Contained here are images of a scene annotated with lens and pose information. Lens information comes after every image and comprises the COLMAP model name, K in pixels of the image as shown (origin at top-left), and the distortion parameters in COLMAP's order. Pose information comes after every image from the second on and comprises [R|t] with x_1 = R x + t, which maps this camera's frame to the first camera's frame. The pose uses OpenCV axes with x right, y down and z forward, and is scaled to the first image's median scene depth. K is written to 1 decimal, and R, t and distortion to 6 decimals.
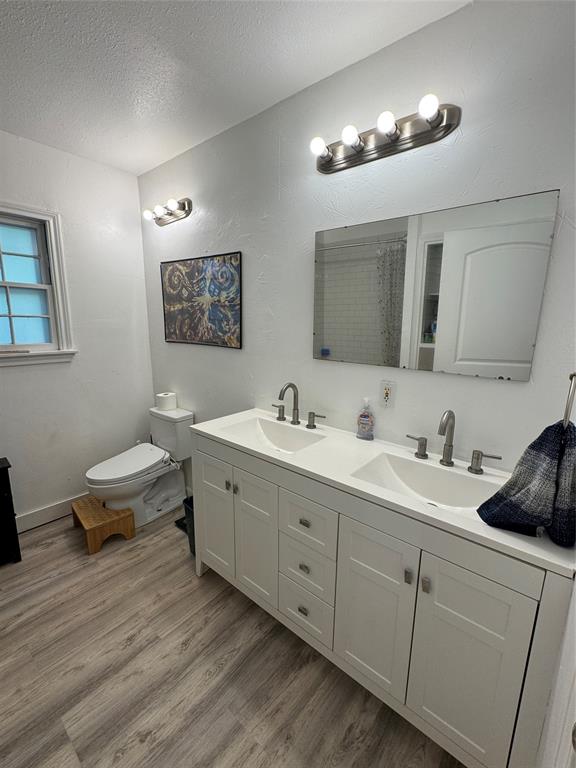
lens RADIAL K [[331.0, 0, 286.6], [0, 331.0, 382.9], [0, 0, 1]] dist [-0.000940, -0.000620]
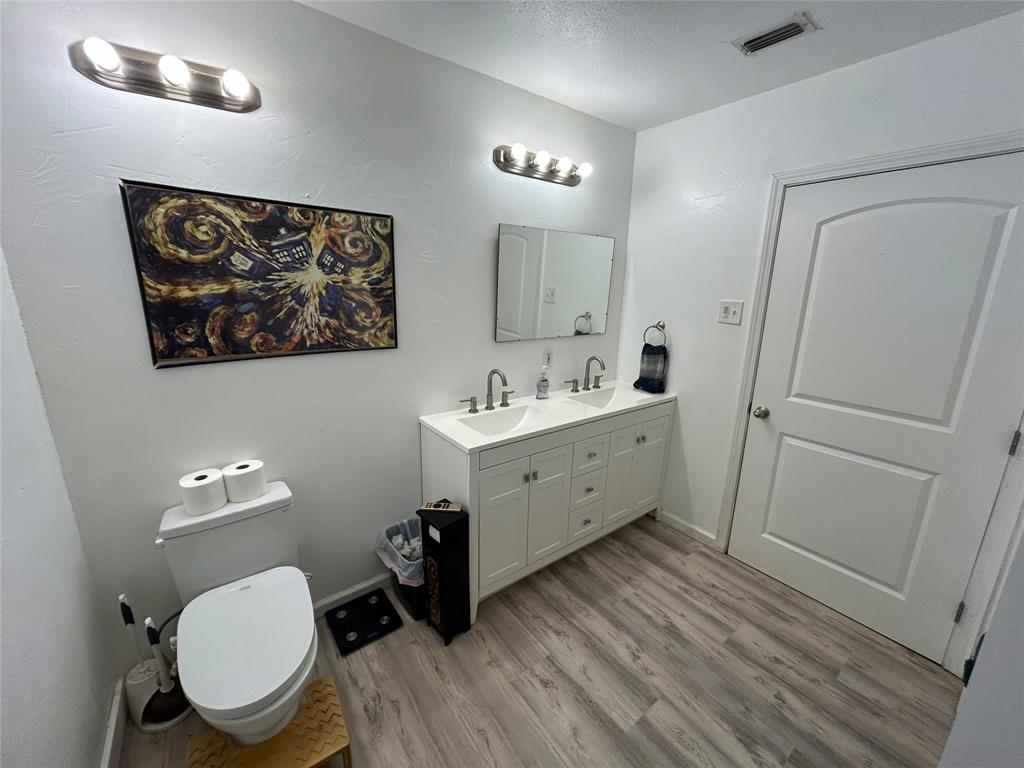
lens RADIAL K [[416.8, 0, 511.9], [0, 416.8, 374.2], [0, 0, 1]] dist [-0.001366, 0.002453]
pose [[0.226070, -0.234990, 0.945342, -0.941754], [0.155822, 0.966694, 0.203034, -0.187518], [-0.961567, 0.101405, 0.255157, 0.498865]]
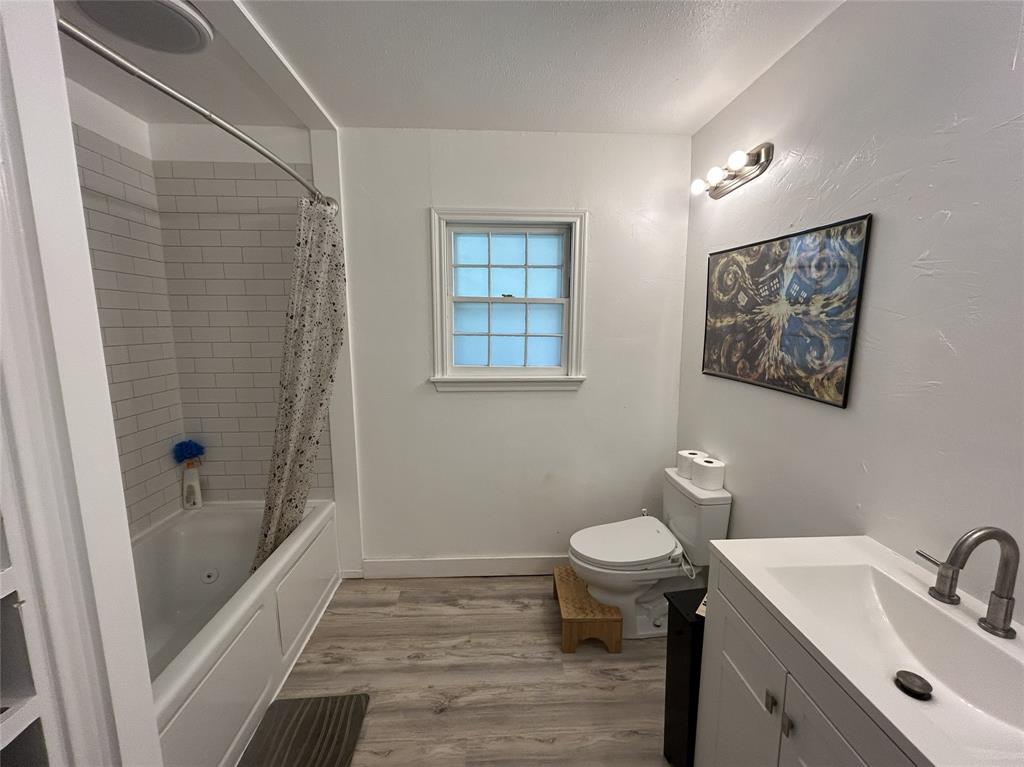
lens RADIAL K [[416.8, 0, 512.9], [0, 416.8, 381.5], [0, 0, 1]] dist [-0.001366, 0.002453]
pose [[0.684701, 0.095873, -0.722491, -0.029287], [-0.130386, 0.991431, 0.007994, -0.079221], [0.717067, 0.088729, 0.691334, 0.195016]]
